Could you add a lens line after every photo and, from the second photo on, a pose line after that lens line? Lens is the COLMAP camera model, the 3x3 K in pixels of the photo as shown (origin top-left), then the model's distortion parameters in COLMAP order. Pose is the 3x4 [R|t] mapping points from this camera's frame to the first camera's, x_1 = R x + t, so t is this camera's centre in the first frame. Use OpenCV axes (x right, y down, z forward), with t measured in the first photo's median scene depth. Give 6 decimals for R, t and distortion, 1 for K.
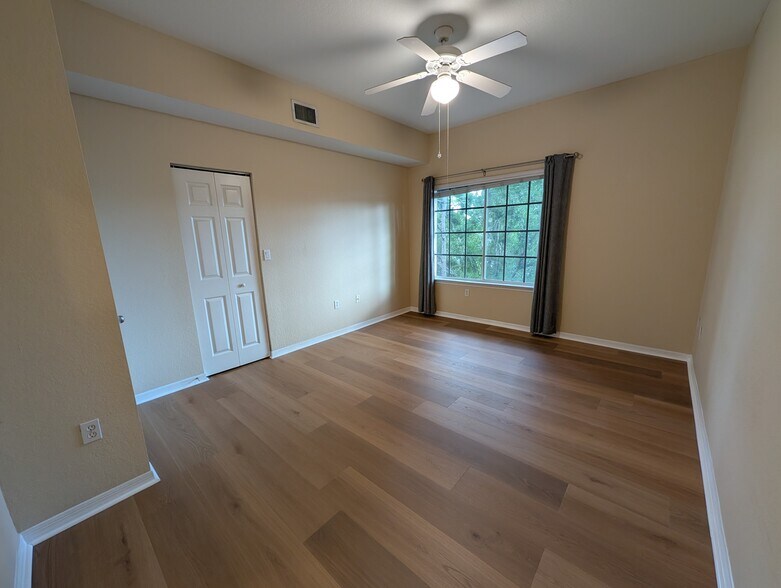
lens RADIAL K [[301.7, 0, 402.5], [0, 301.7, 290.3], [0, 0, 1]] dist [0.001366, 0.000243]
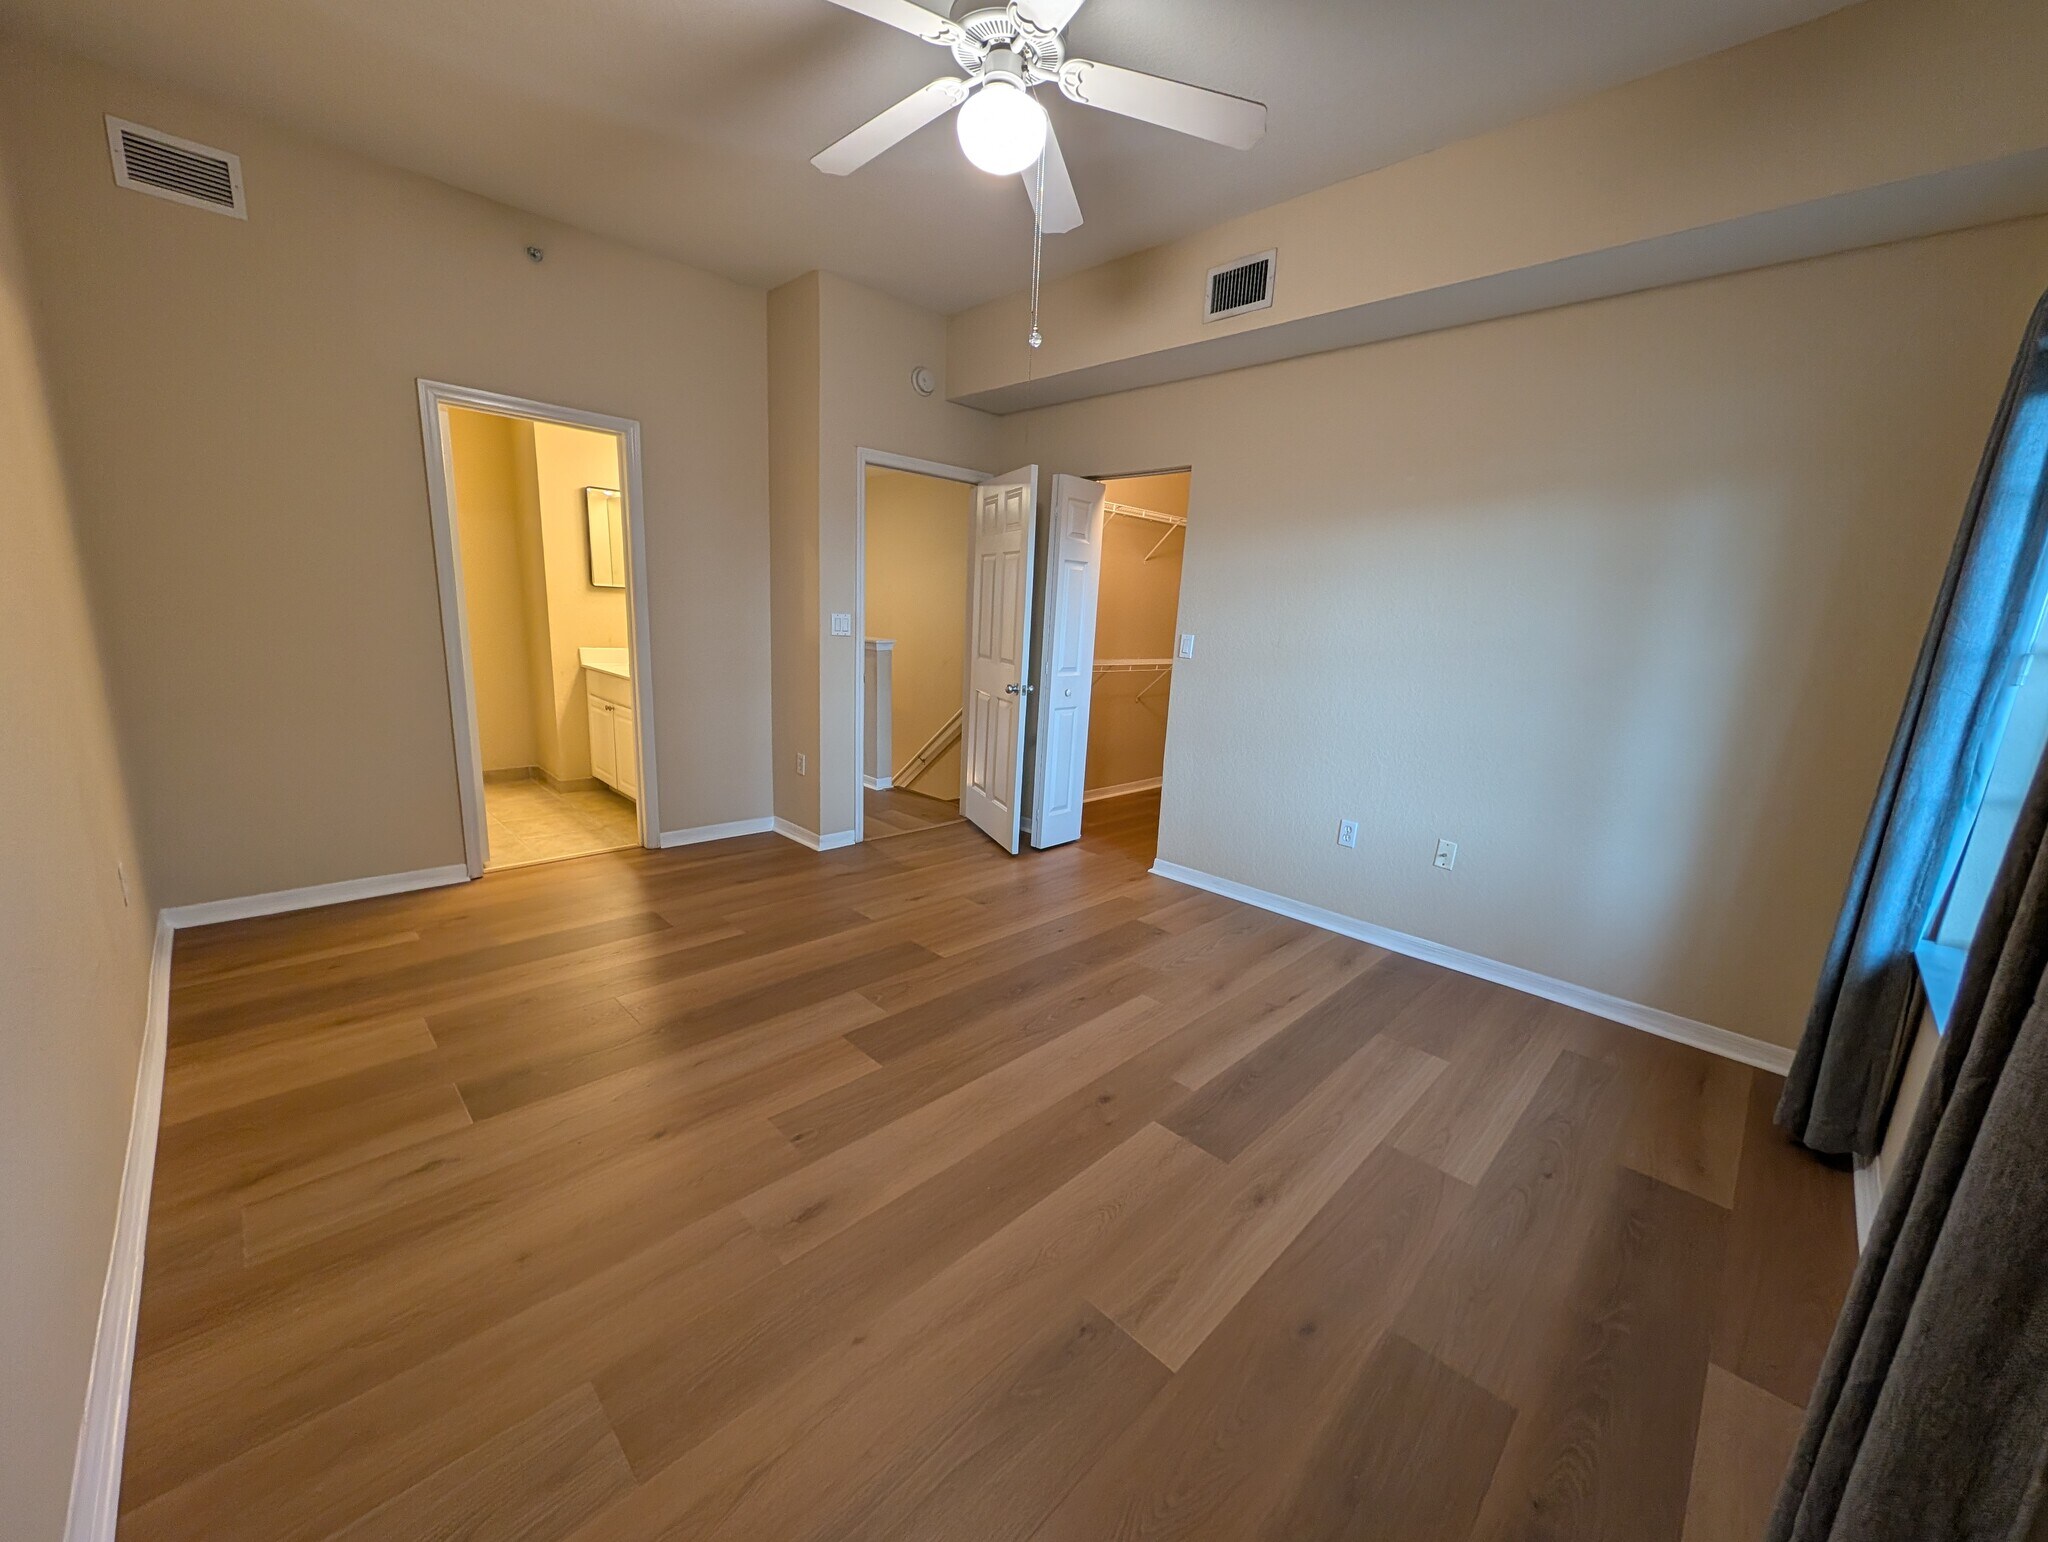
lens RADIAL K [[802.1, 0, 1024.0], [0, 802.1, 771.0], [0, 0, 1]] dist [0.000901, 0.000304]
pose [[-0.090275, 0.219938, -0.971328, 0.737077], [-0.232358, 0.943742, 0.235288, -0.161025], [0.968432, 0.246937, -0.034092, 0.823145]]
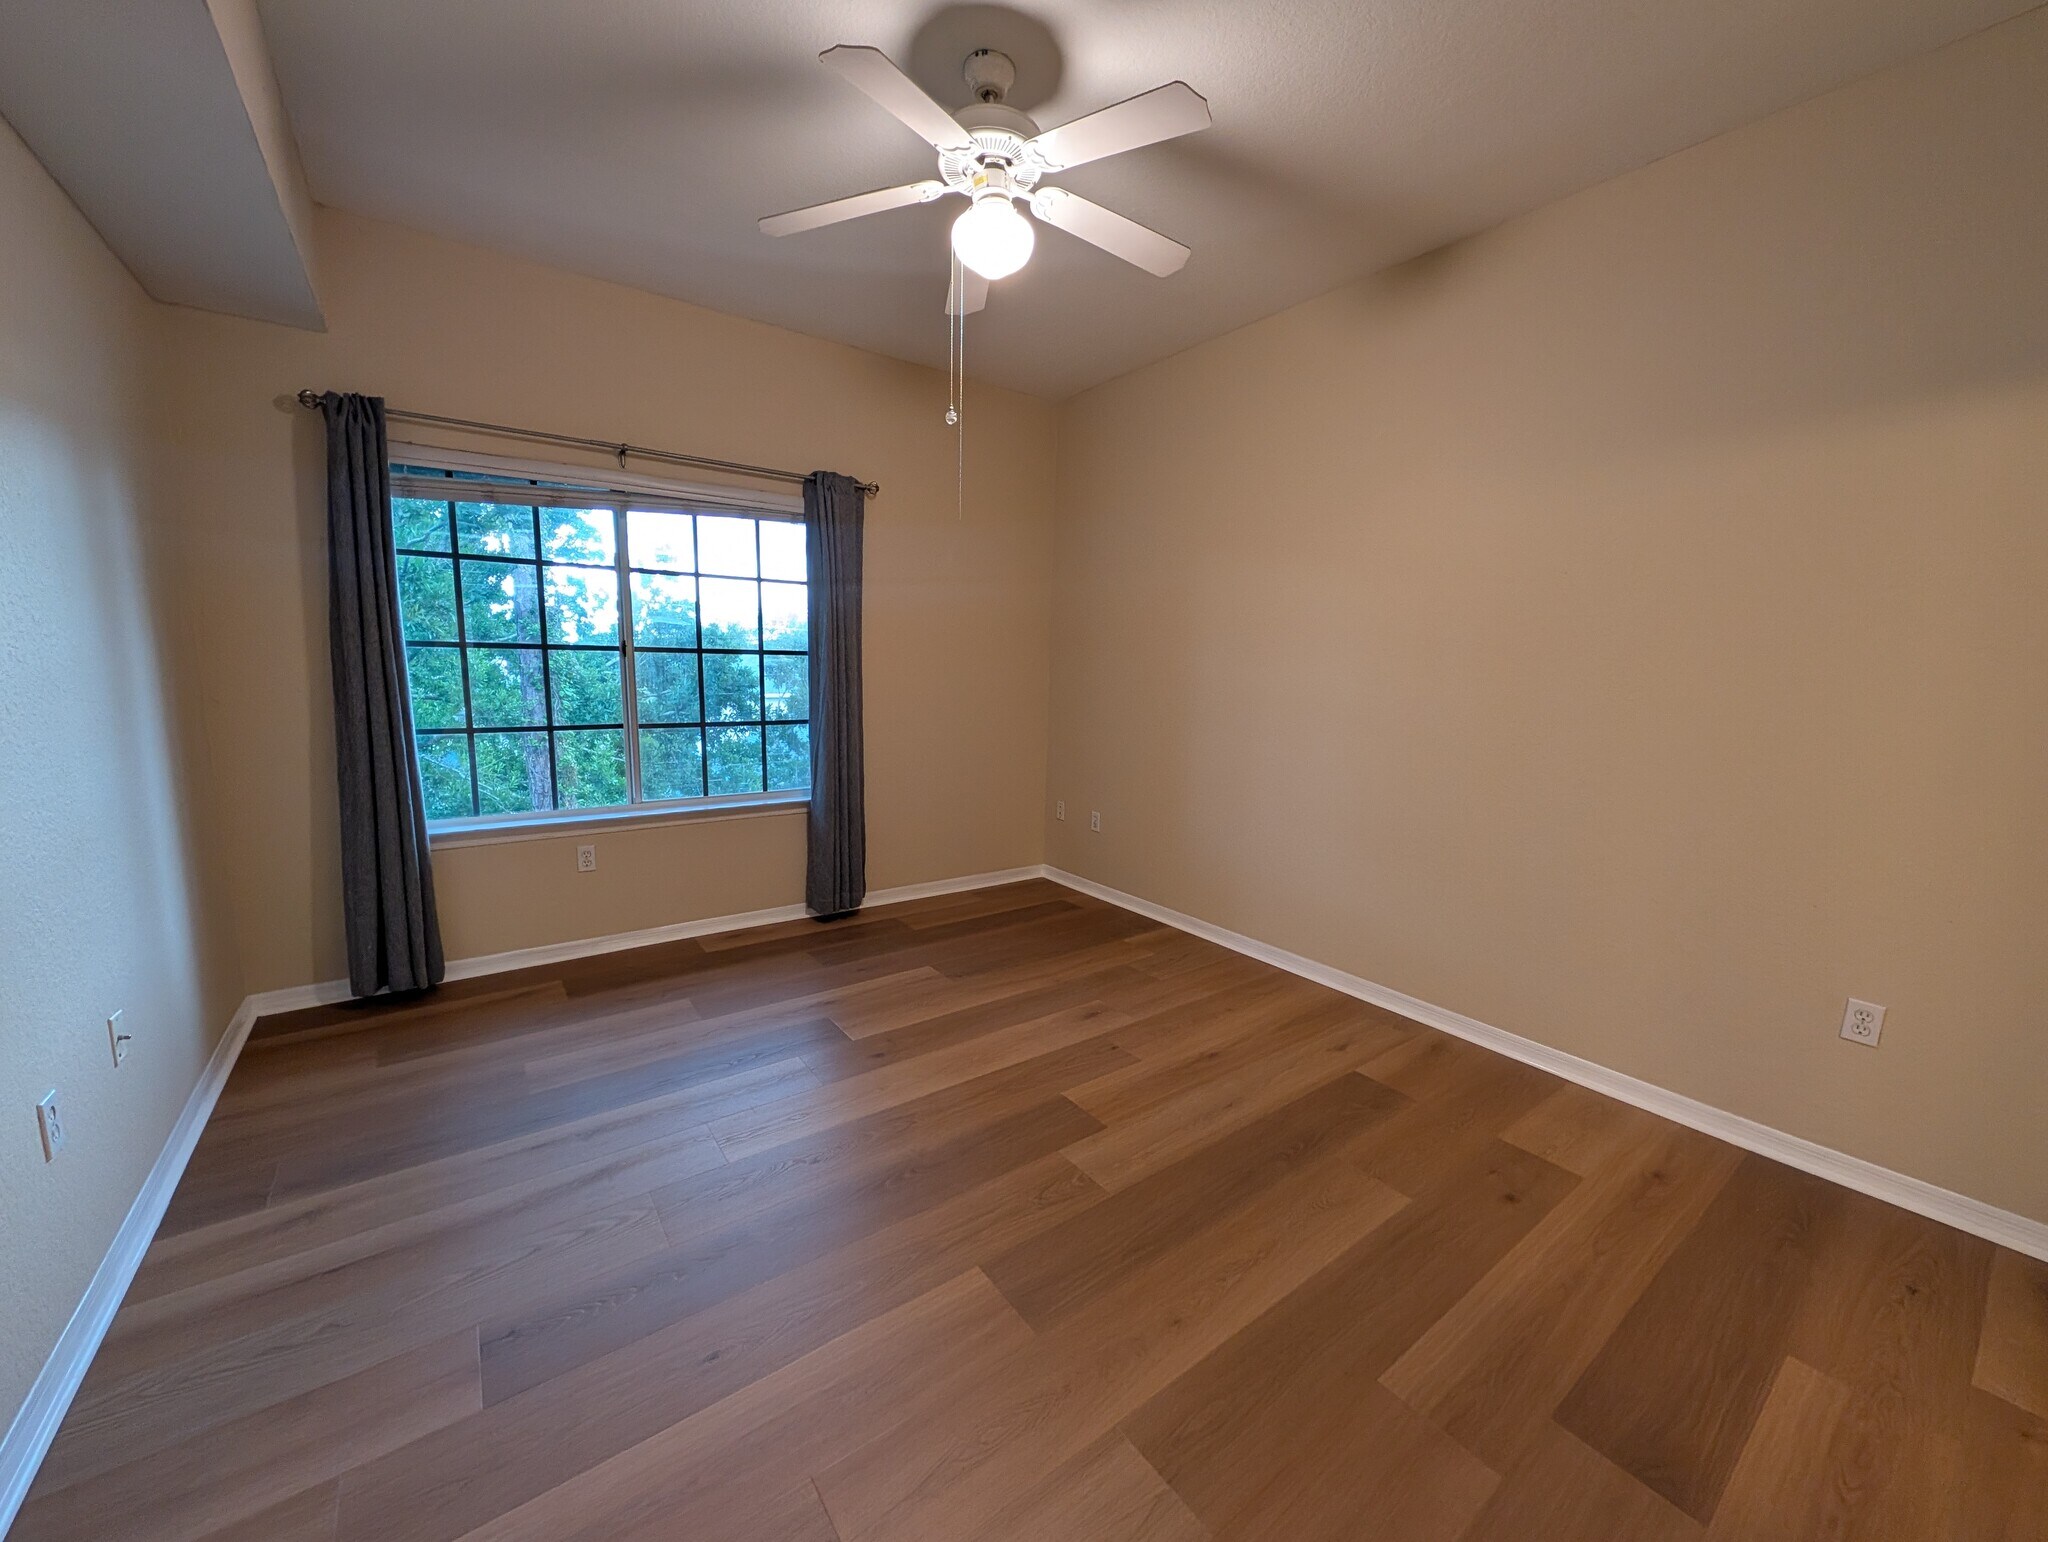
lens RADIAL K [[777.4, 0, 1015.2], [0, 777.4, 760.0], [0, 0, 1]] dist [0.001046, 0.000352]
pose [[0.247941, -0.090804, 0.964510, -0.524158], [0.151282, 0.987013, 0.054033, -0.083649], [-0.956890, 0.132516, 0.258458, 0.561422]]
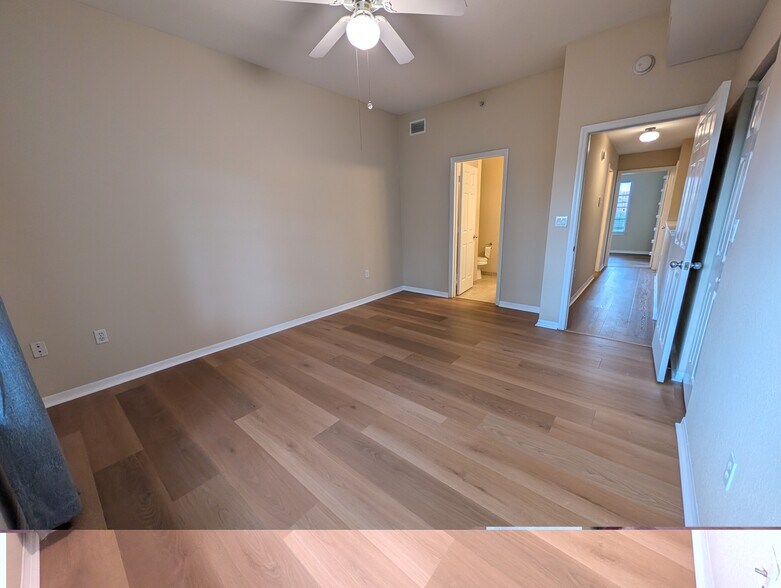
lens RADIAL K [[299.5, 0, 392.0], [0, 299.5, 297.3], [0, 0, 1]] dist [0.000159, 0.000084]
pose [[-0.998220, 0.054528, 0.024163, 0.052397], [0.059606, 0.898168, 0.435593, -0.244584], [0.002049, 0.436258, -0.899819, 1.389588]]
